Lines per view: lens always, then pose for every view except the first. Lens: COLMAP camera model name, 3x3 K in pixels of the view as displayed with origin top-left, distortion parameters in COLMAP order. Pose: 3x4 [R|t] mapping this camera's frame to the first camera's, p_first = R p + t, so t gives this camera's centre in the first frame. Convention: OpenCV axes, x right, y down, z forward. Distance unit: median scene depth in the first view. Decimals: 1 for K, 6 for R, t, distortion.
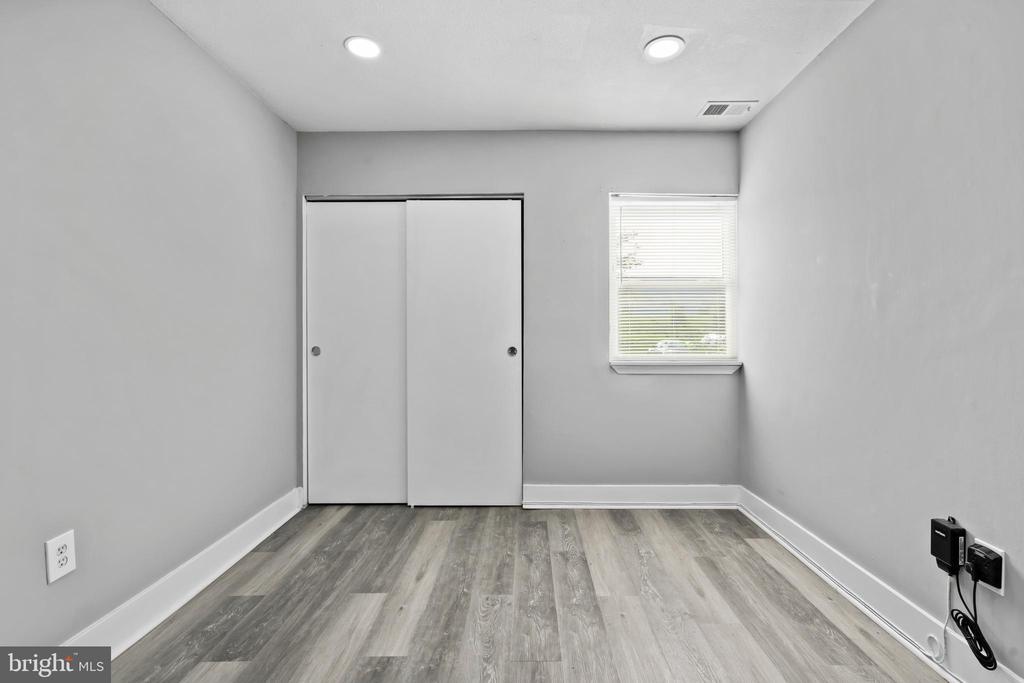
lens RADIAL K [[458.6, 0, 520.3], [0, 458.6, 331.7], [0, 0, 1]] dist [-0.000693, 0.000215]
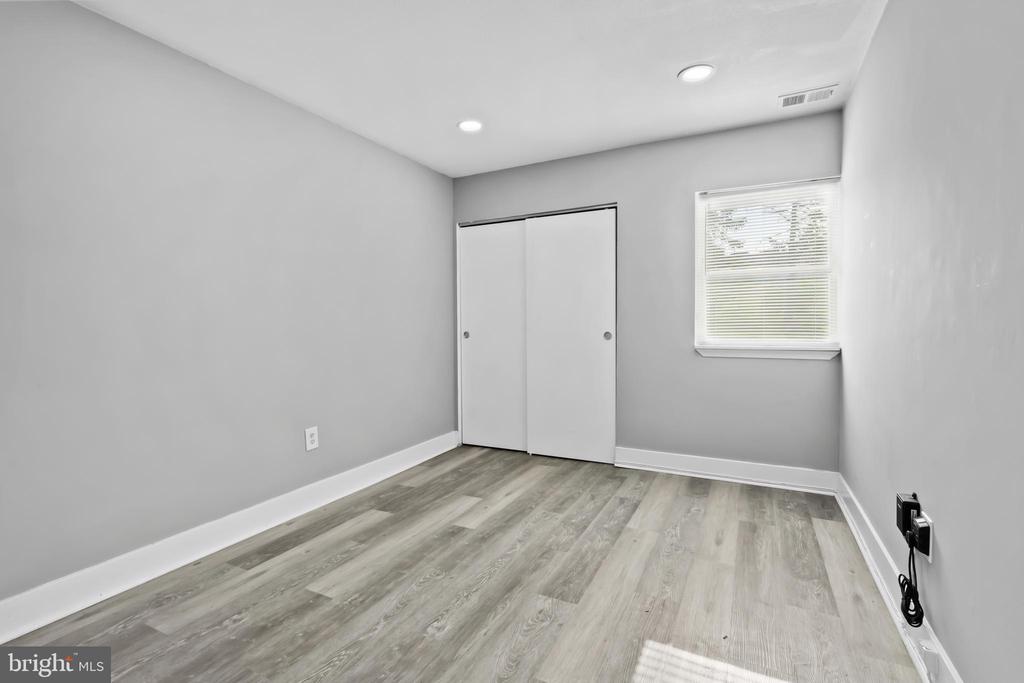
lens RADIAL K [[461.0, 0, 537.4], [0, 461.0, 324.3], [0, 0, 1]] dist [0.000266, 0.000103]
pose [[0.909402, -0.005828, -0.415878, 0.372885], [0.011965, 0.999855, 0.012151, -0.004984], [0.415747, -0.016026, 0.909339, -0.203649]]
